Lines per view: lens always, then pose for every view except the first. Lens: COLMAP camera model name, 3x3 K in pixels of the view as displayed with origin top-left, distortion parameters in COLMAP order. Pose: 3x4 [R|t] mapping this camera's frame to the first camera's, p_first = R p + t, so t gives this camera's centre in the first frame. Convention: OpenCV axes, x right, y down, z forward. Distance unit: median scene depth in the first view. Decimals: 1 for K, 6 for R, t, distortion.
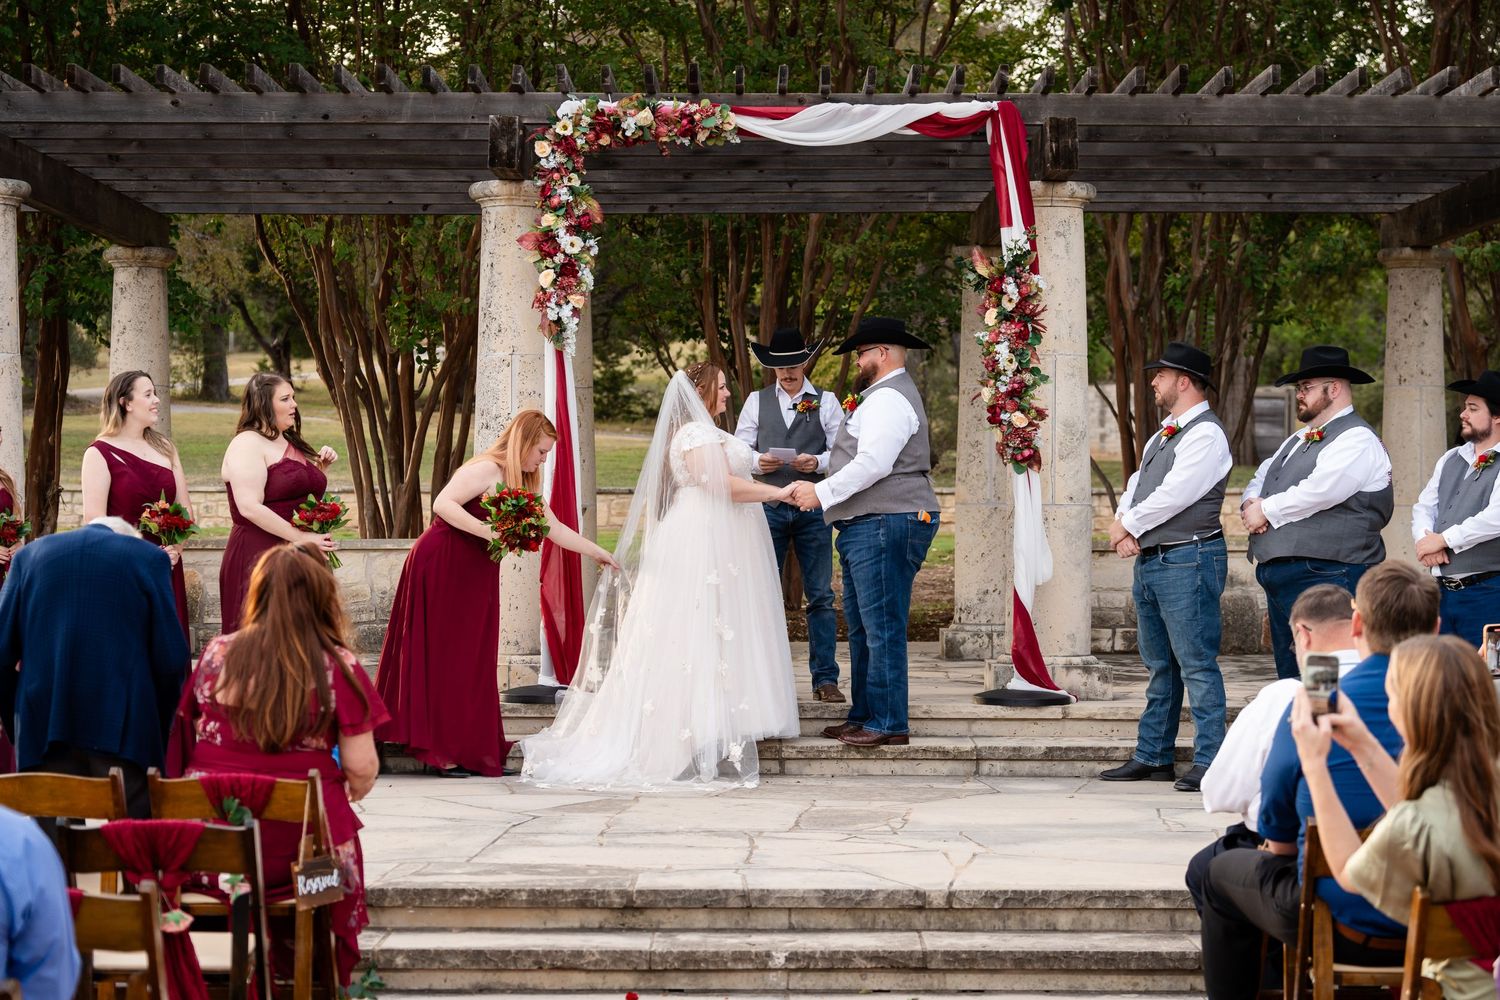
lens RADIAL K [[3053.4, 0, 700.8], [0, 3053.4, 500.2], [0, 0, 1]] dist [0.052774, -0.466457]
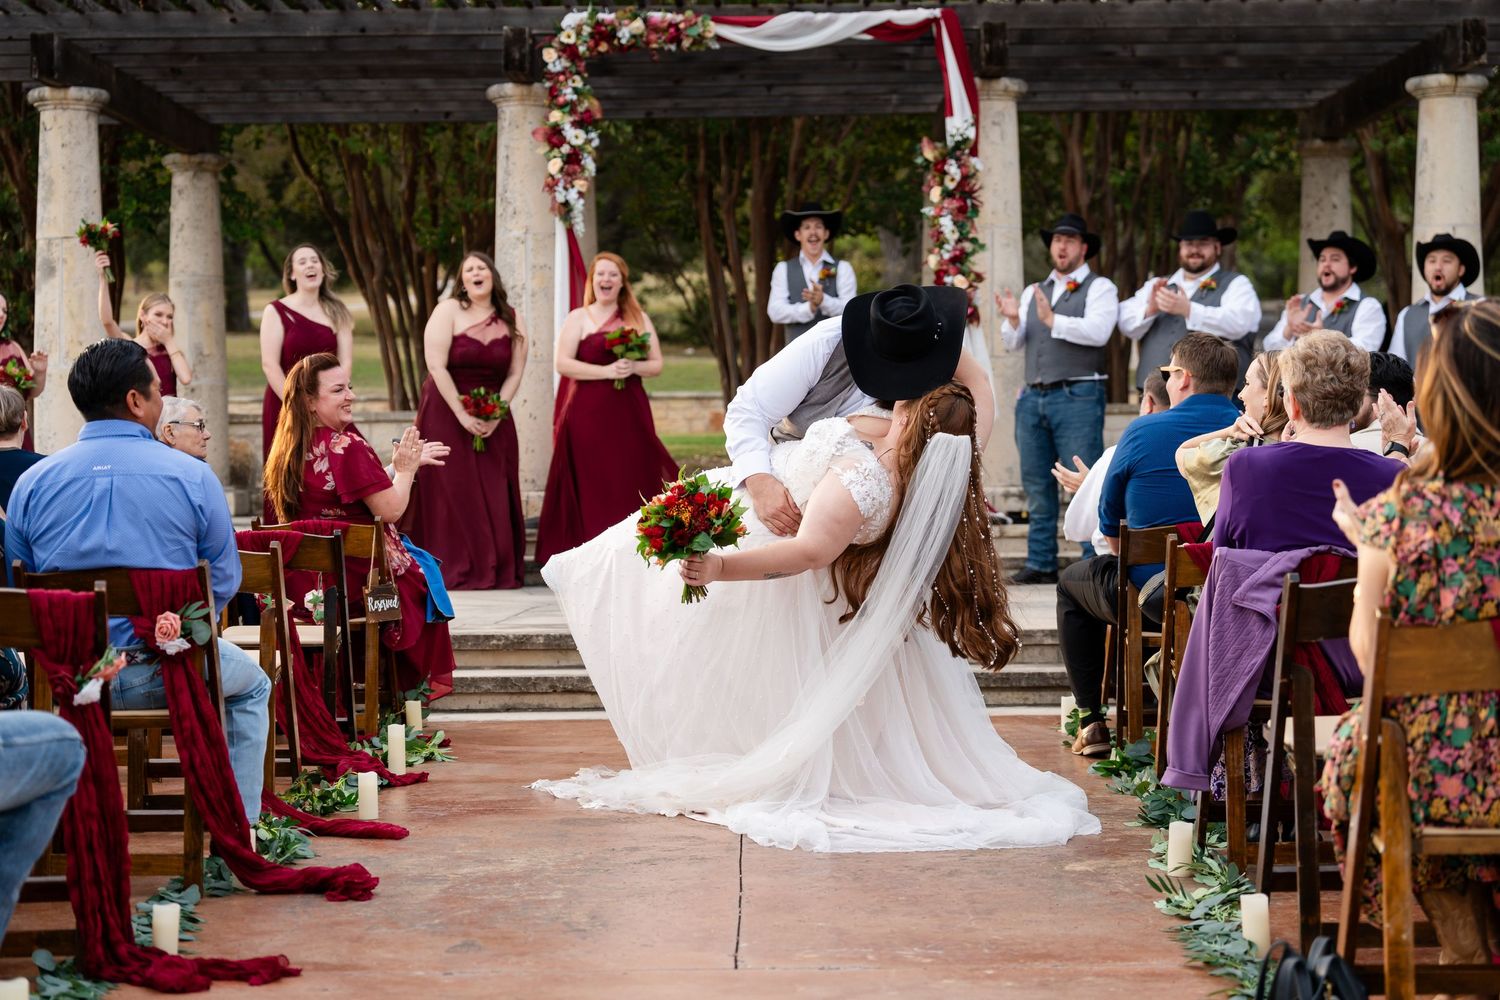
lens RADIAL K [[3053.4, 0, 700.8], [0, 3053.4, 500.2], [0, 0, 1]] dist [0.052774, -0.466457]
pose [[0.999911, -0.012154, -0.005580, 0.010252], [0.012268, 0.999710, 0.020727, 0.031299], [0.005327, -0.020794, 0.999770, -0.168828]]
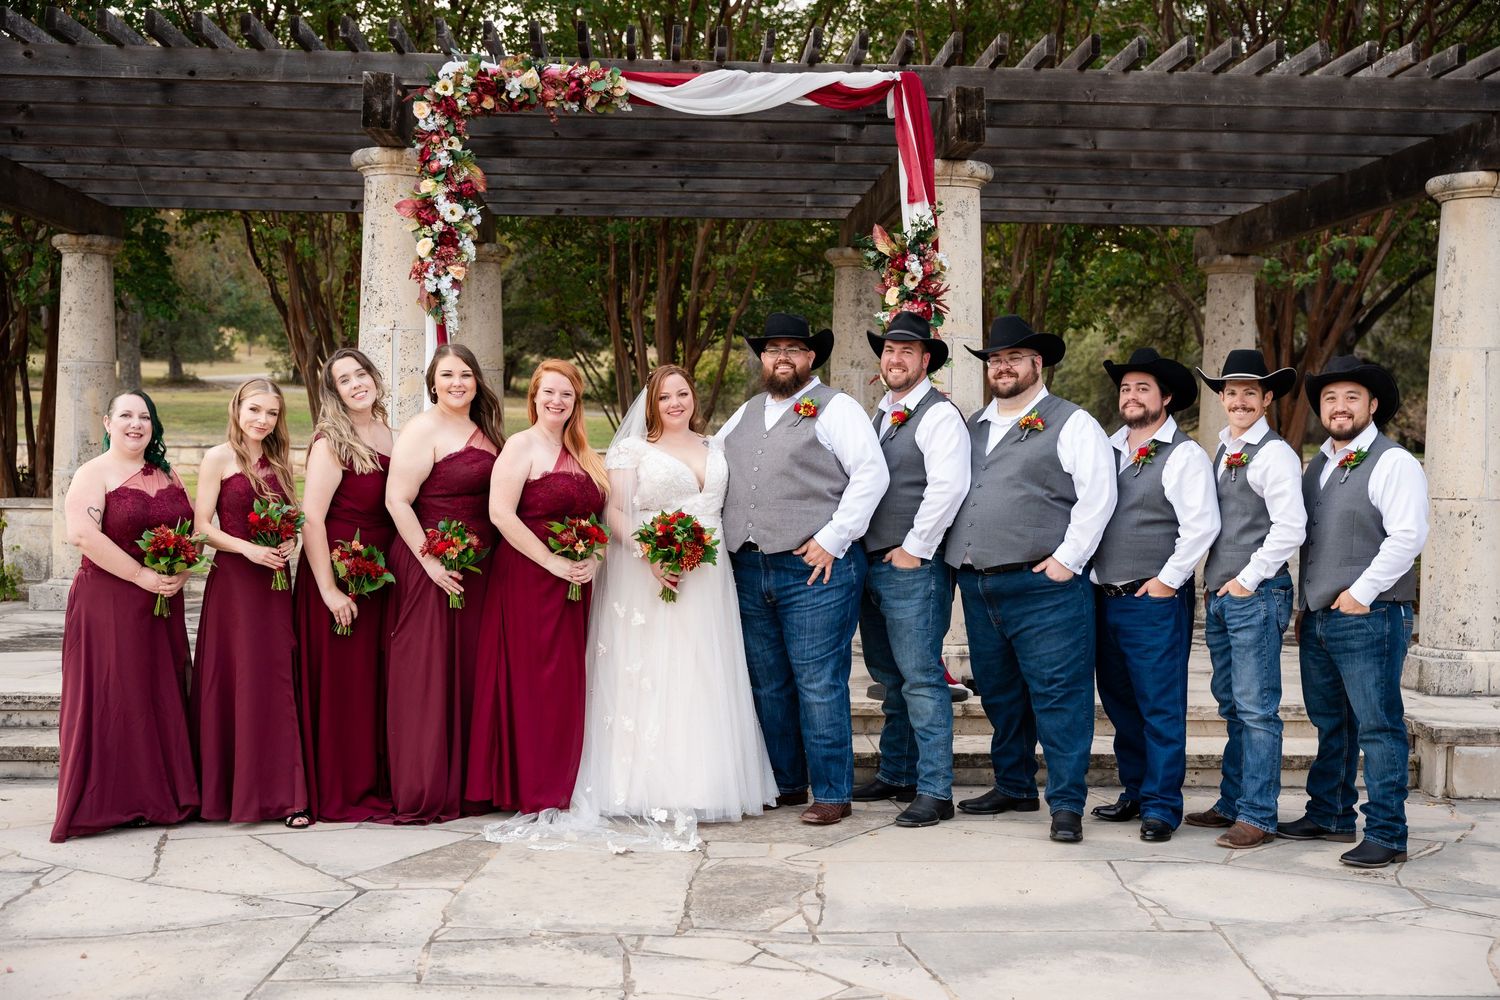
lens RADIAL K [[1839.3, 0, 750.0], [0, 1839.3, 500.0], [0, 0, 1]] dist [0.041596, 0.020410]
pose [[0.997570, 0.008512, 0.069146, 0.011085], [-0.010361, 0.999597, 0.026434, -0.010730], [-0.068893, -0.027086, 0.997256, 0.422136]]
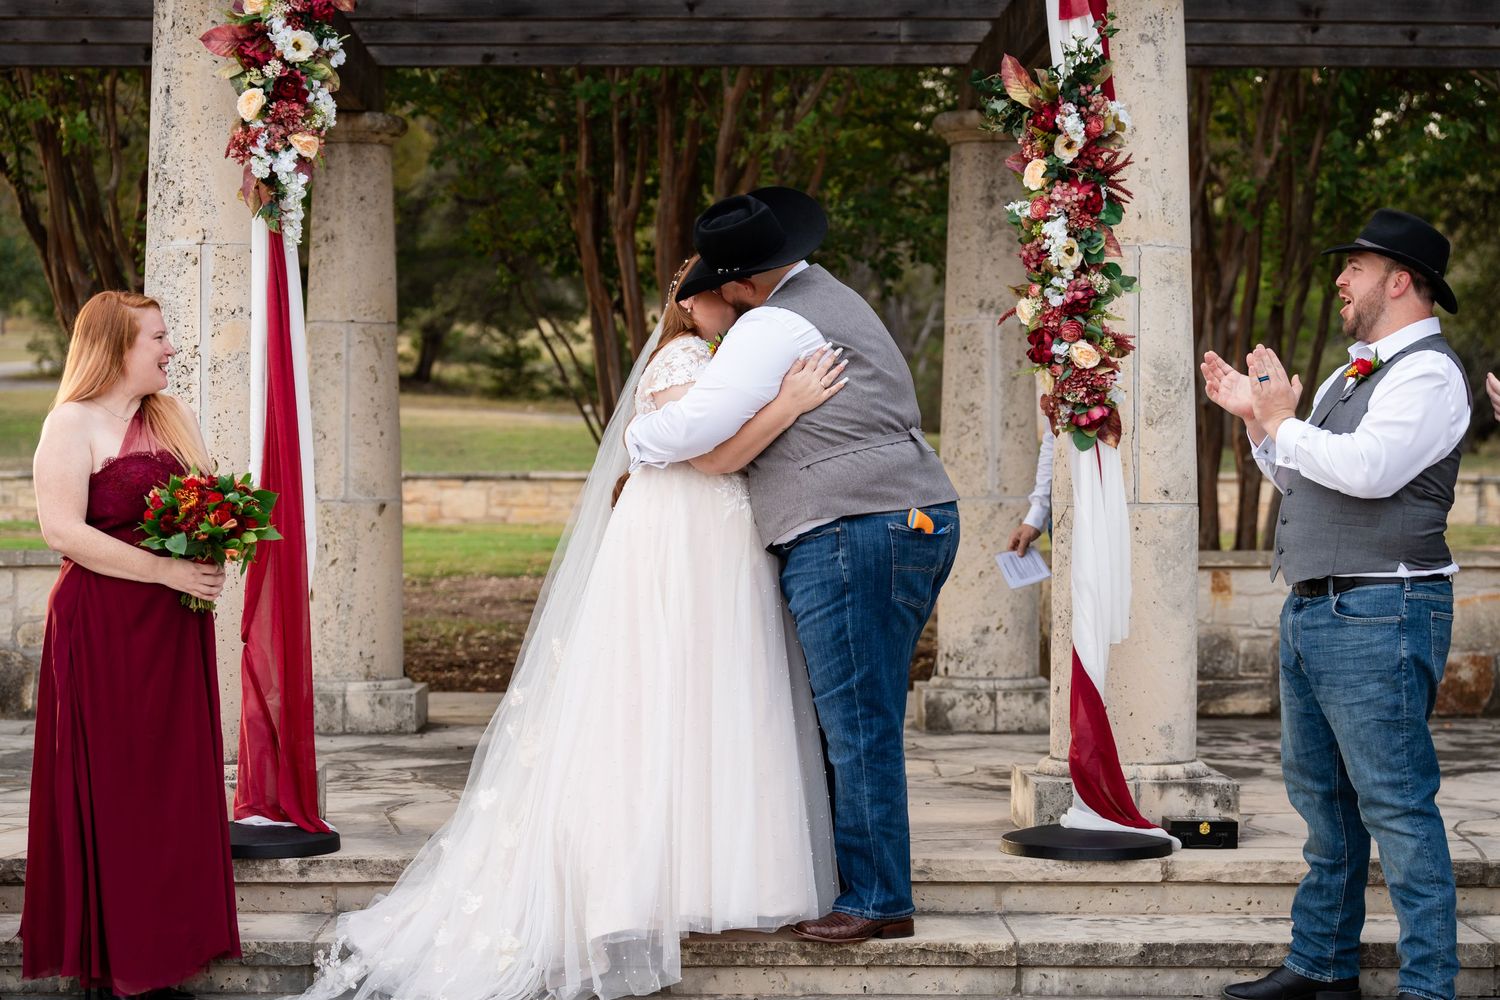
lens RADIAL K [[3084.6, 0, 750.0], [0, 3084.6, 500.0], [0, 0, 1]] dist [0.017222, -0.296830]
pose [[0.999155, -0.000835, 0.041104, 0.018234], [0.000641, 0.999989, 0.004729, -0.002077], [-0.041108, -0.004699, 0.999144, 0.424525]]
